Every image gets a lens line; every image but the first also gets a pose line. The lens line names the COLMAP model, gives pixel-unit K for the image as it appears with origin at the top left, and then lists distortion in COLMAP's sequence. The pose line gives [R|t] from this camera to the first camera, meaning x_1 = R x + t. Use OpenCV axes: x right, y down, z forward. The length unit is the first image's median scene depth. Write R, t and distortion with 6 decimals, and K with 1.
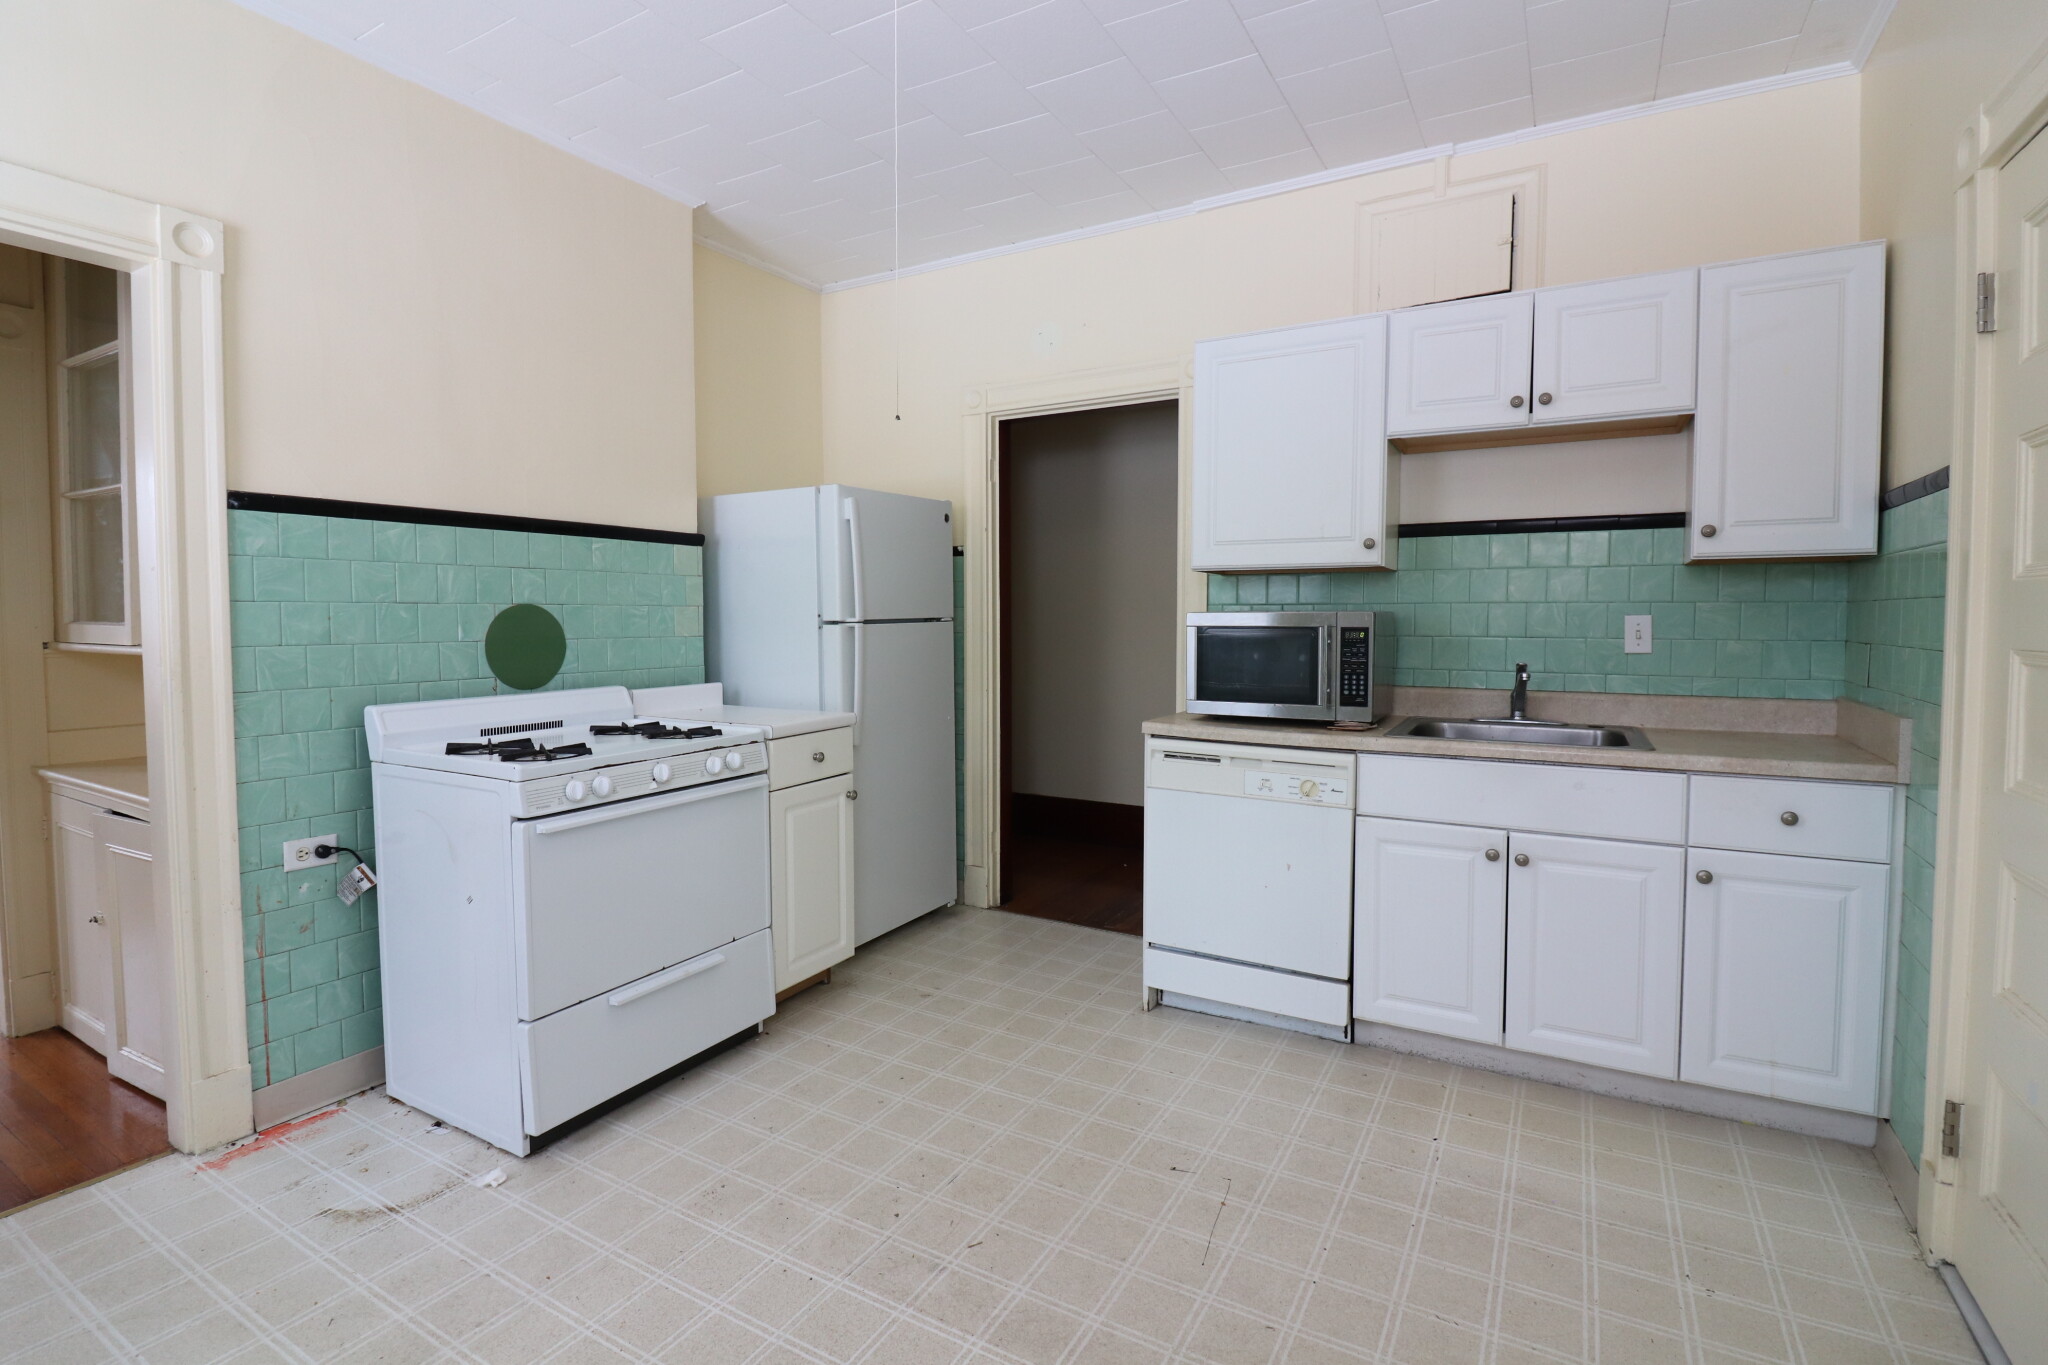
lens RADIAL K [[947.8, 0, 1018.2], [0, 947.8, 655.6], [0, 0, 1]] dist [0.001216, -0.015232]
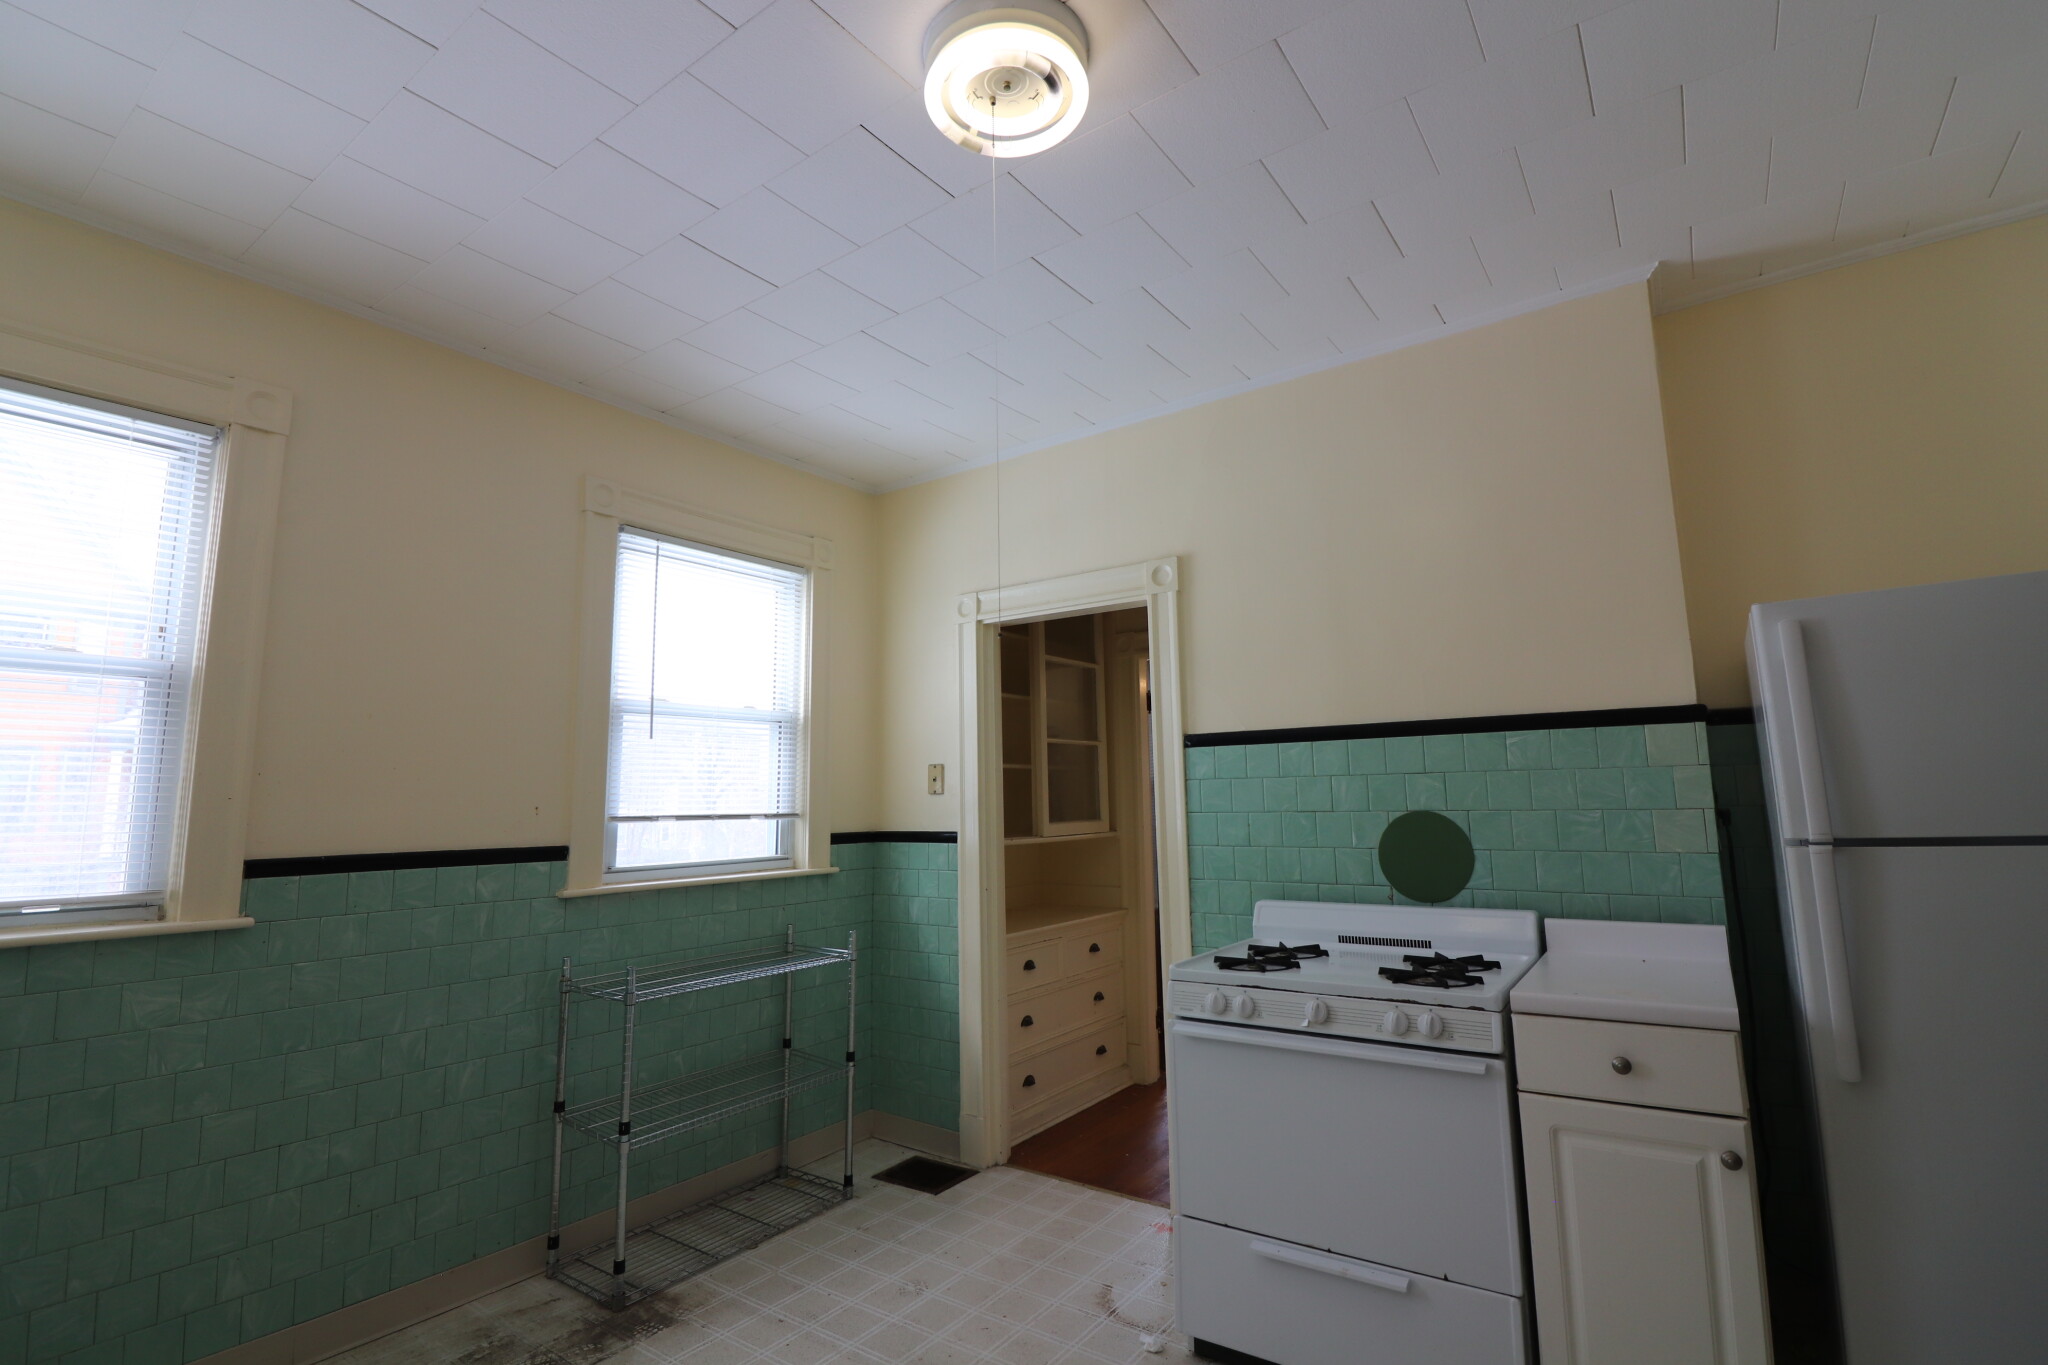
lens RADIAL K [[947.8, 0, 1018.2], [0, 947.8, 655.6], [0, 0, 1]] dist [0.001216, -0.015232]
pose [[-0.105934, -0.148842, -0.983170, 0.507845], [-0.026493, 0.988805, -0.146840, -0.060114], [0.994020, 0.010491, -0.108691, 0.719080]]
